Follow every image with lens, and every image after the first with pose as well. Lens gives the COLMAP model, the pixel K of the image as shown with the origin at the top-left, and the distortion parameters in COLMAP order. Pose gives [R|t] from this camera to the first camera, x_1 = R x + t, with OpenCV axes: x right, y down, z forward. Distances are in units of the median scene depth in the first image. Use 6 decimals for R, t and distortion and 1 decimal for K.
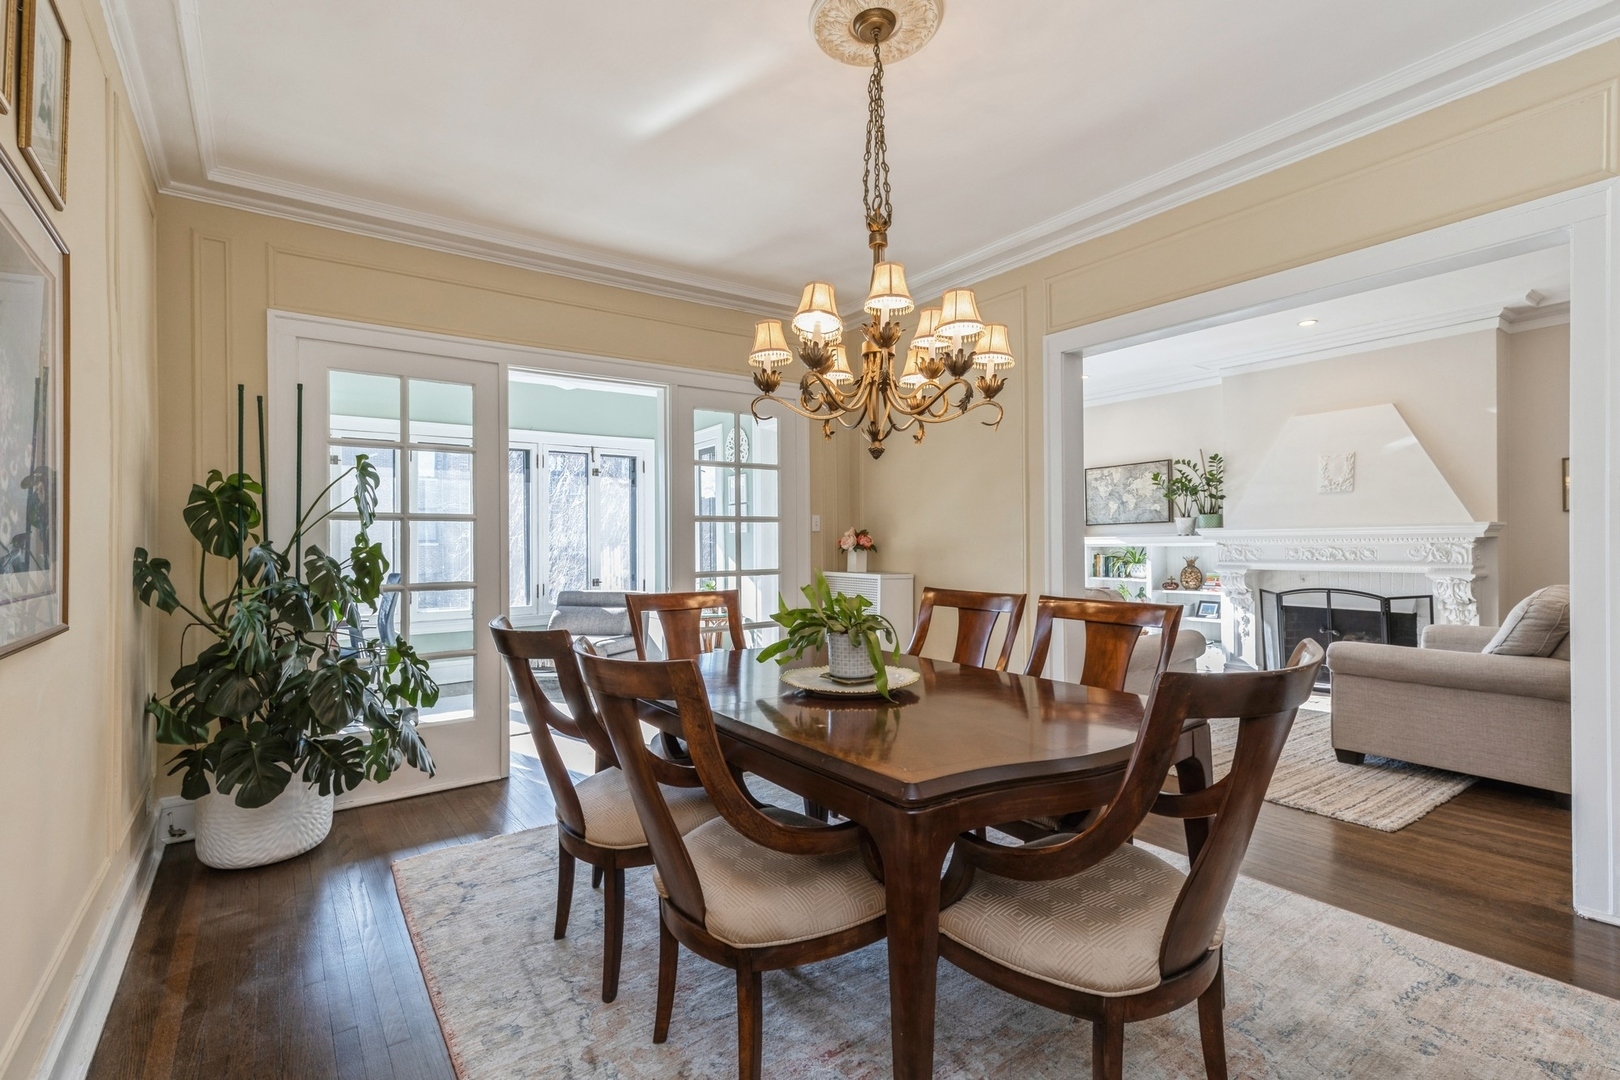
lens RADIAL K [[760.5, 0, 811.0], [0, 760.5, 542.8], [0, 0, 1]] dist [0.003464, 0.000880]
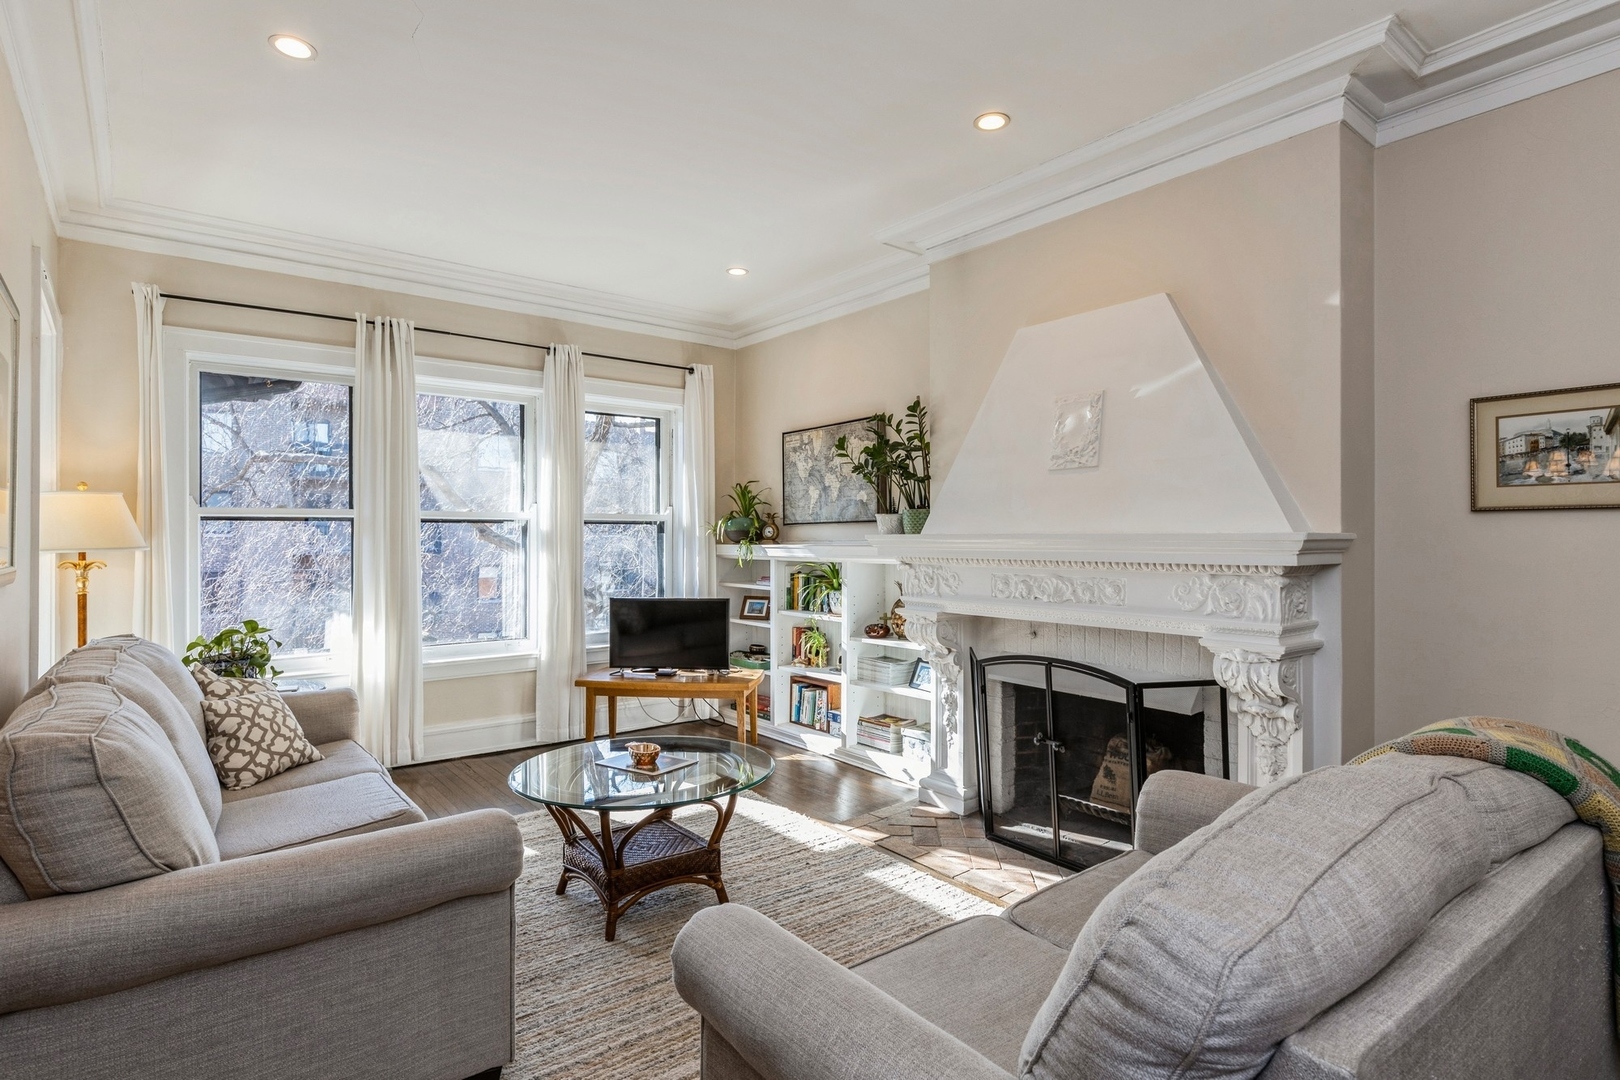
lens RADIAL K [[853.4, 0, 808.1], [0, 853.4, 535.6], [0, 0, 1]] dist [-0.007783, -0.000966]
pose [[0.999027, 0.021743, 0.038362, 0.469667], [-0.021471, 0.999741, -0.007486, -0.012659], [-0.038515, 0.006655, 0.999236, 0.414367]]
